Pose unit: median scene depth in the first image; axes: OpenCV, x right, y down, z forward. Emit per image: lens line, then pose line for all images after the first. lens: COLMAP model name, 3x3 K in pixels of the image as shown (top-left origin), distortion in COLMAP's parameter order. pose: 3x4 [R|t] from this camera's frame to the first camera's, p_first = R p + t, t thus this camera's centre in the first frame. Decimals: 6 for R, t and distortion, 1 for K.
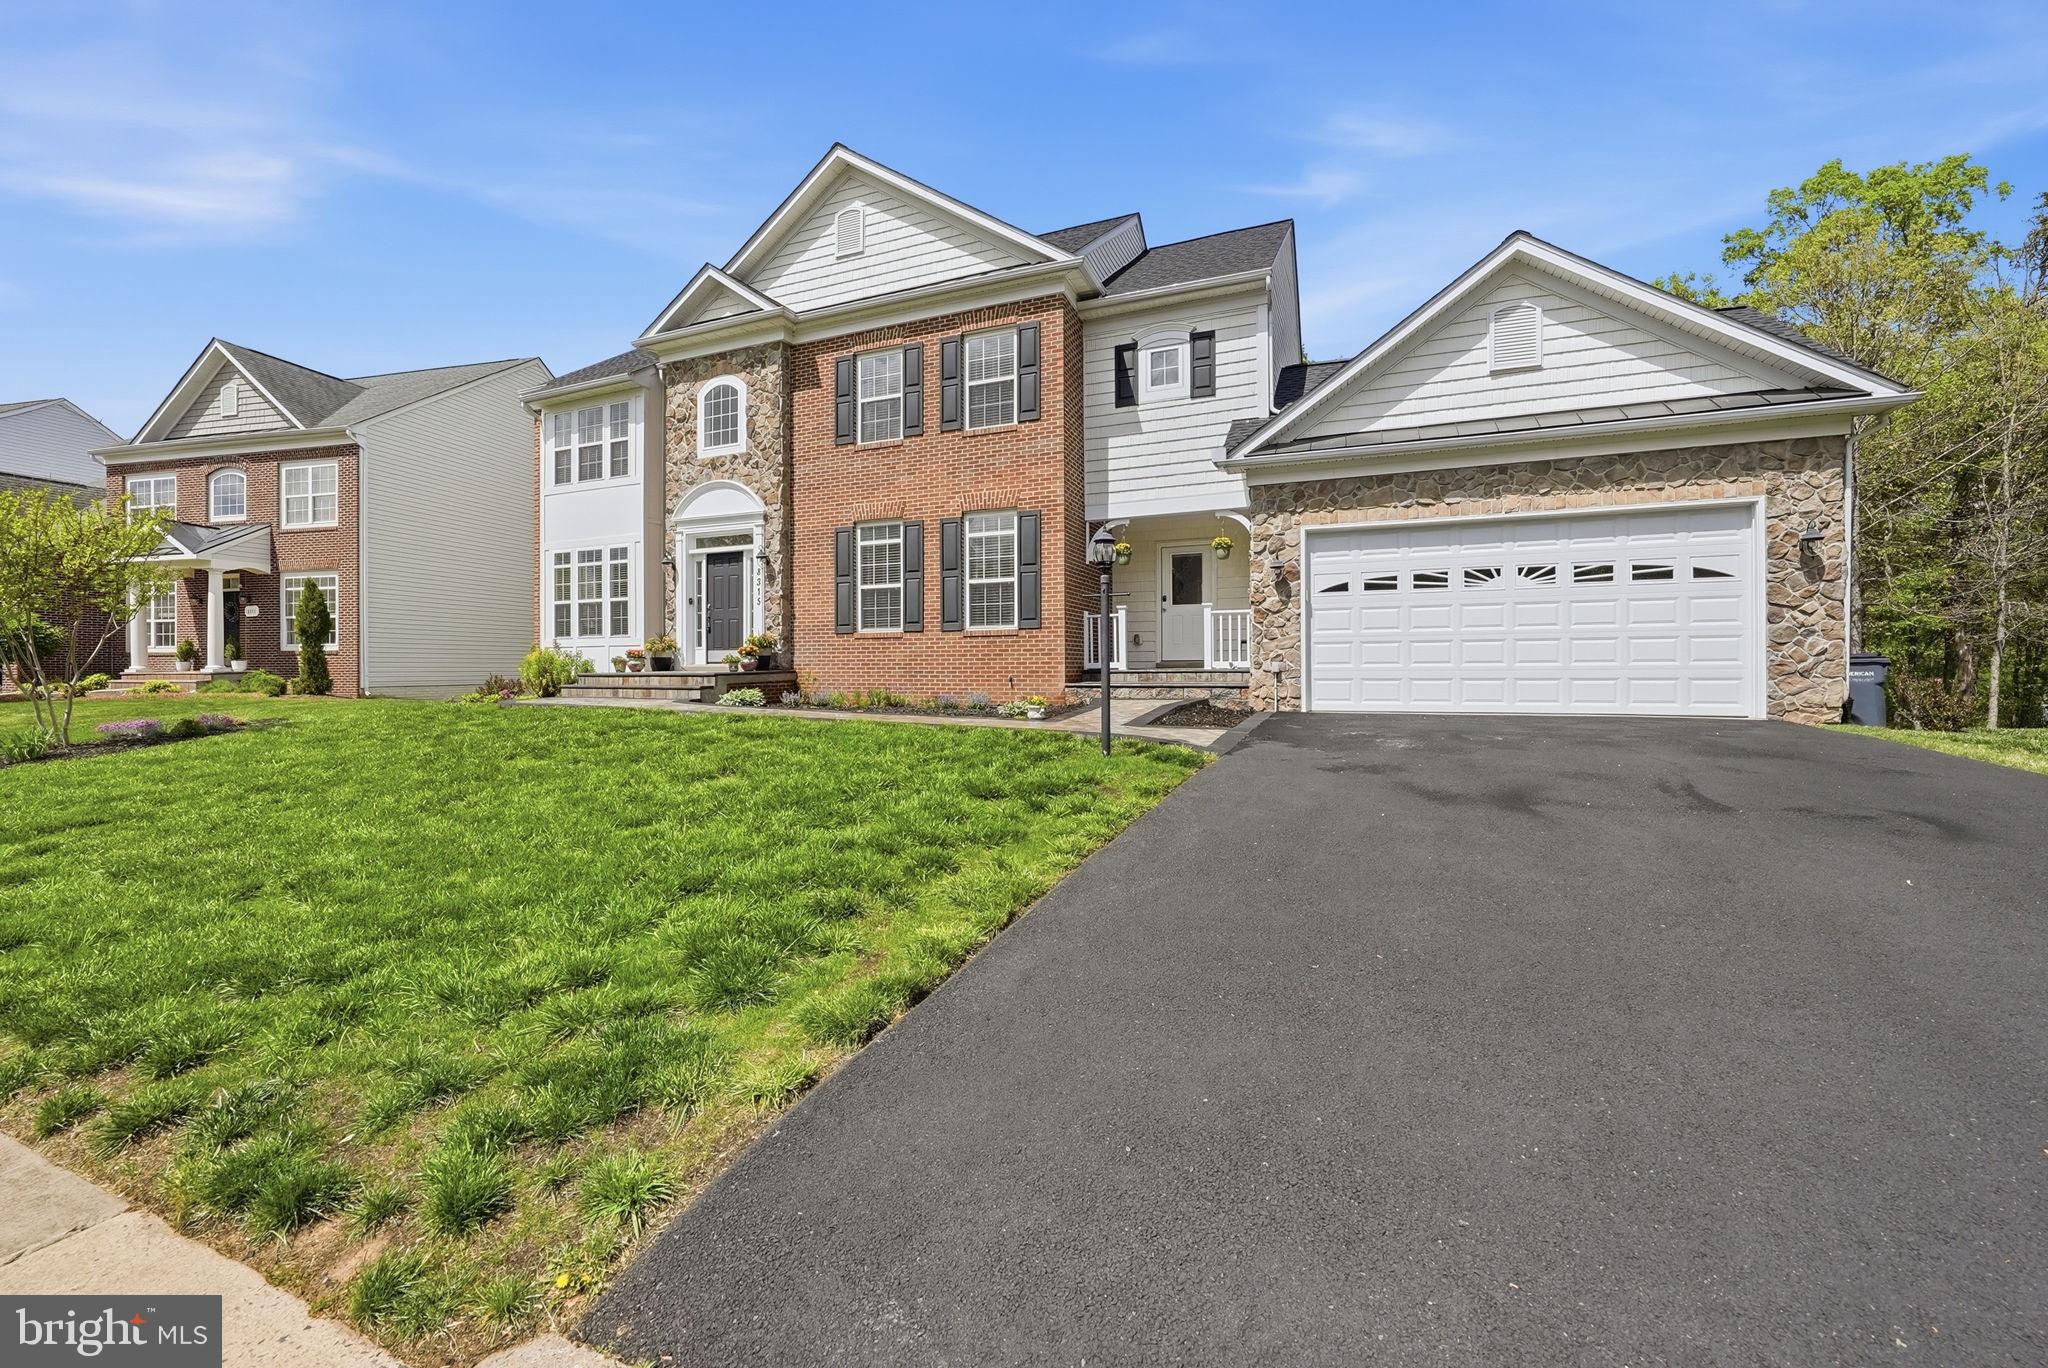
lens RADIAL K [[924.2, 0, 1038.8], [0, 924.2, 670.4], [0, 0, 1]] dist [-0.002440, -0.001419]
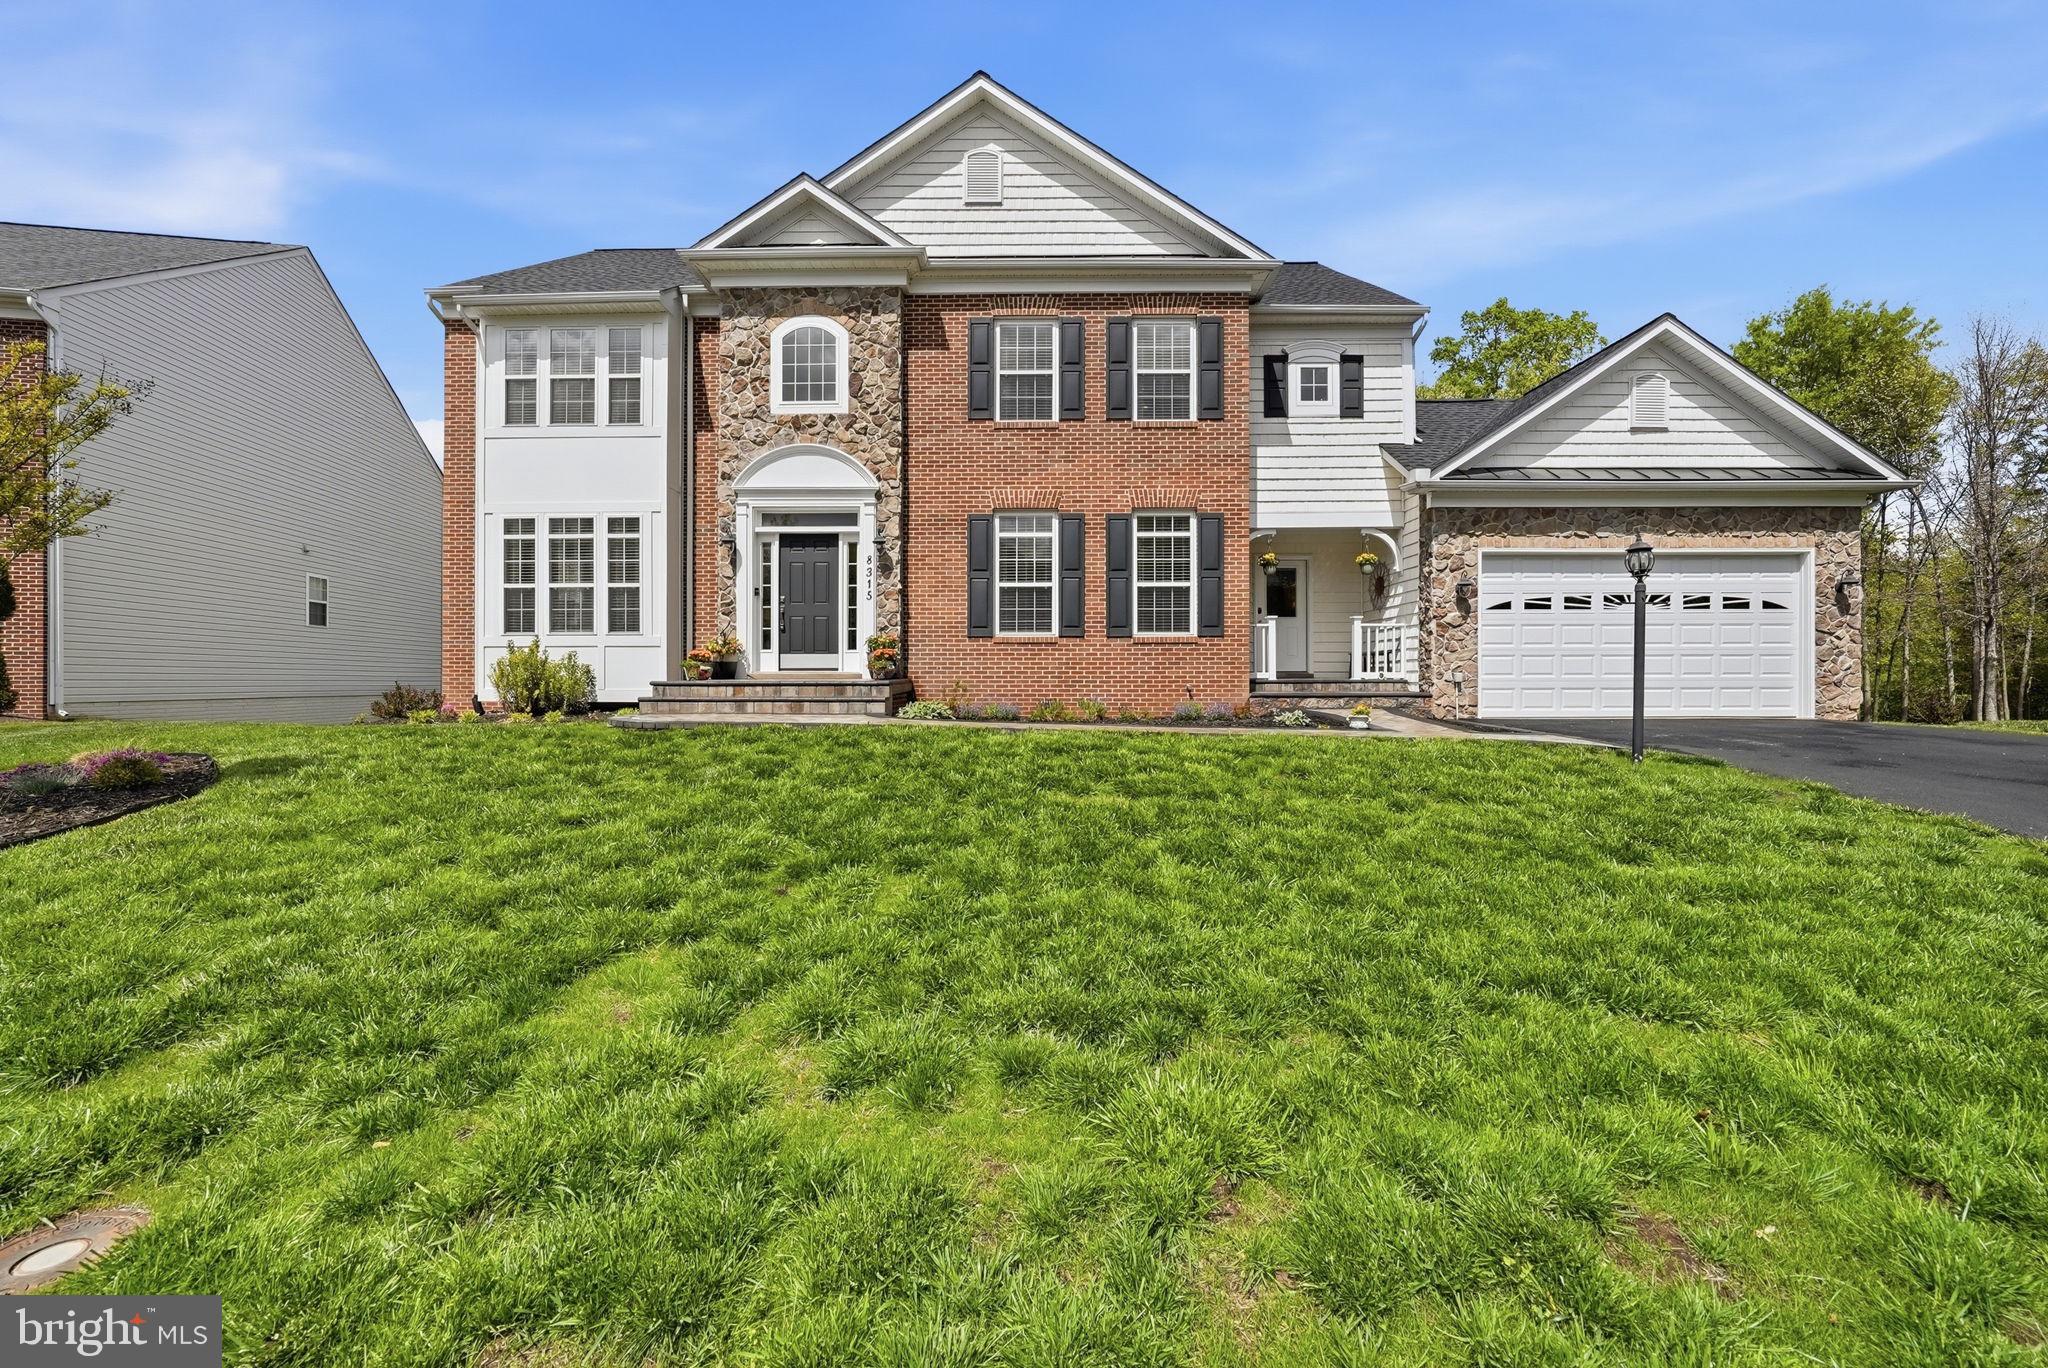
lens RADIAL K [[878.9, 0, 1040.5], [0, 878.9, 683.8], [0, 0, 1]] dist [-0.004795, 0.001261]
pose [[0.909339, 0.002027, 0.416052, -0.529113], [-0.002552, 0.999996, 0.000705, 0.003824], [-0.416049, -0.001703, 0.909341, 0.235318]]
